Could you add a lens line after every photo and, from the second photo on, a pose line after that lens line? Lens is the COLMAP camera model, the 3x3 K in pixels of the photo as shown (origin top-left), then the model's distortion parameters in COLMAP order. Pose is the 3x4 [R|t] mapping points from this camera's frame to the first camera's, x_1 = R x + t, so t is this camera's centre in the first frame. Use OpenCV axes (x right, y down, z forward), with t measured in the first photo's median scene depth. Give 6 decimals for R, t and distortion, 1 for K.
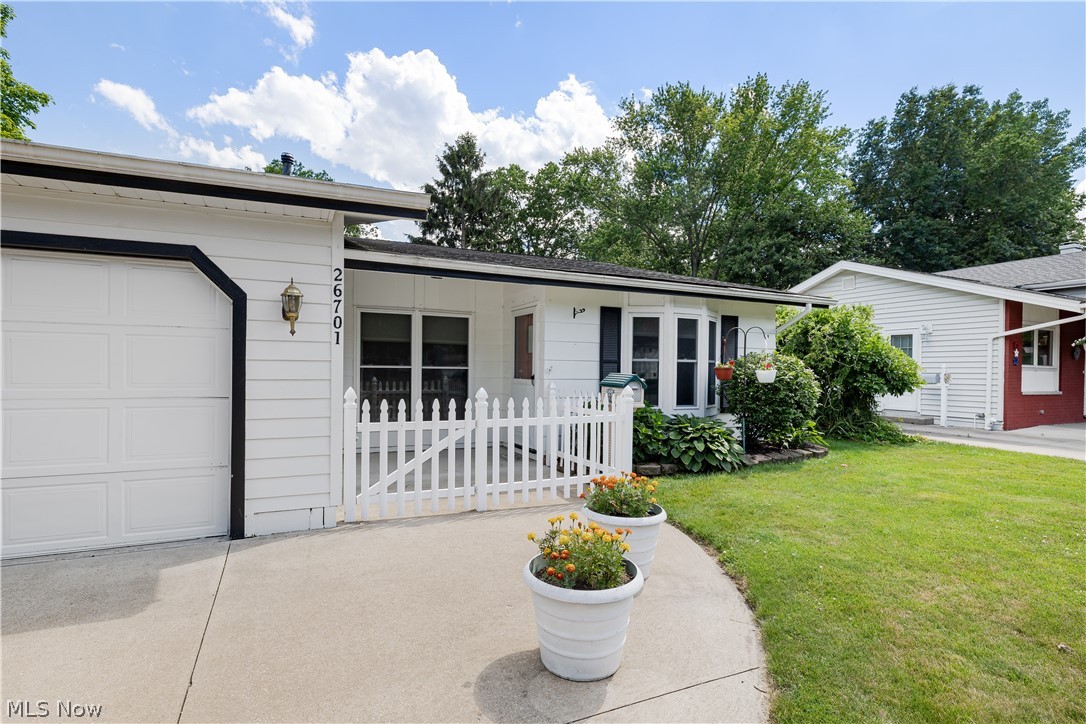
lens RADIAL K [[554.5, 0, 544.9], [0, 554.5, 375.6], [0, 0, 1]] dist [-0.000068, -0.000436]
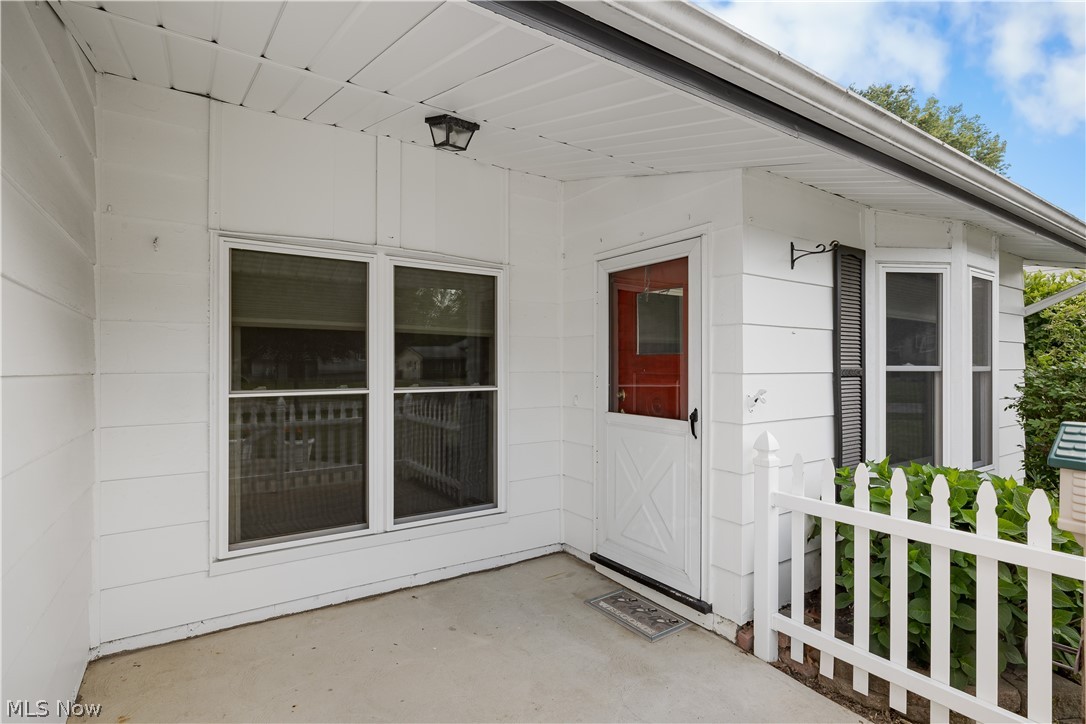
lens RADIAL K [[579.1, 0, 543.0], [0, 579.1, 362.0], [0, 0, 1]] dist [0.001676, 0.000169]
pose [[0.993342, -0.006932, 0.114995, -0.153429], [0.009163, 0.999780, -0.018883, -0.025913], [-0.114838, 0.019811, 0.993187, 0.532876]]
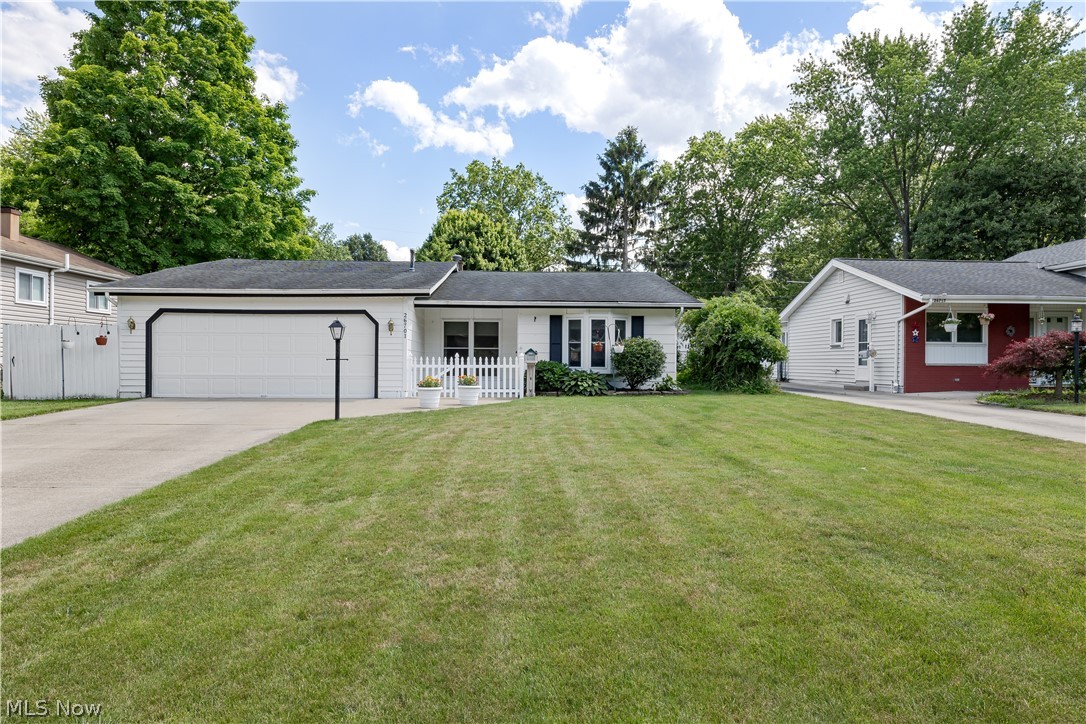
lens RADIAL K [[828.7, 0, 543.0], [0, 828.7, 362.0], [0, 0, 1]] dist [-0.002699, -0.000561]
pose [[0.908041, -0.007495, -0.418815, 1.175475], [-0.000330, 0.999827, -0.018608, 0.084800], [0.418882, 0.017035, 0.907881, -1.489939]]
